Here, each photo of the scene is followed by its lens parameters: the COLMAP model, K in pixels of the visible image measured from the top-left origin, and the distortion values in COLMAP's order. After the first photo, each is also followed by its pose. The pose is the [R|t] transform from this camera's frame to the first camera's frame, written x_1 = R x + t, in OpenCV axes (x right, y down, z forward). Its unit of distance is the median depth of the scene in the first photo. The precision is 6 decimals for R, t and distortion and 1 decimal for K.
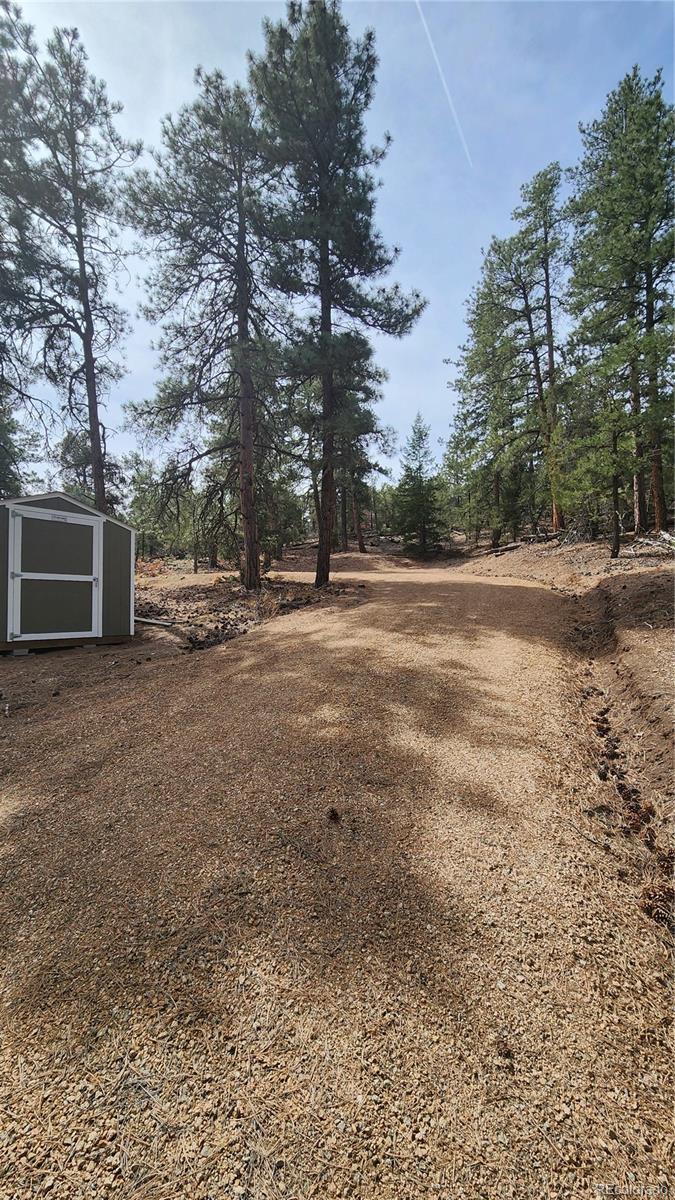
lens RADIAL K [[508.5, 0, 337.0], [0, 508.5, 608.0], [0, 0, 1]] dist [-0.000456, -0.002908]
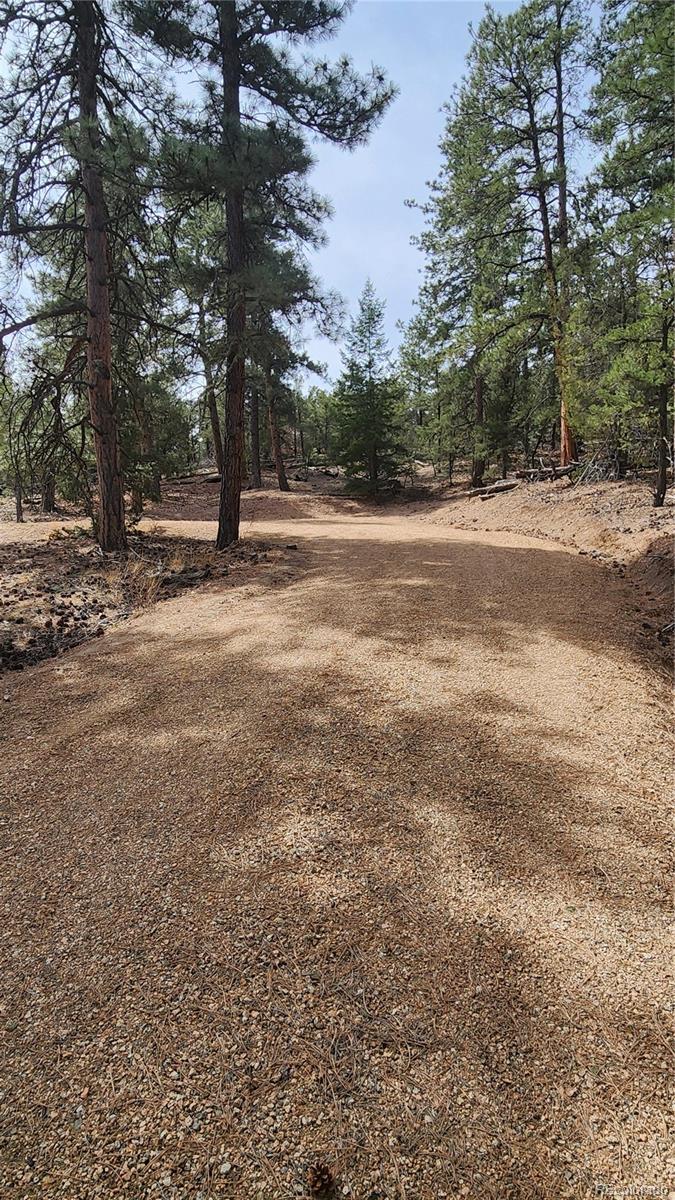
lens RADIAL K [[674.9, 0, 336.2], [0, 674.9, 595.7], [0, 0, 1]] dist [-0.002819, -0.001025]
pose [[0.988755, -0.009416, 0.149249, -0.020896], [0.001331, 0.998530, 0.054183, -0.025365], [-0.149540, -0.053375, 0.987314, 0.145187]]
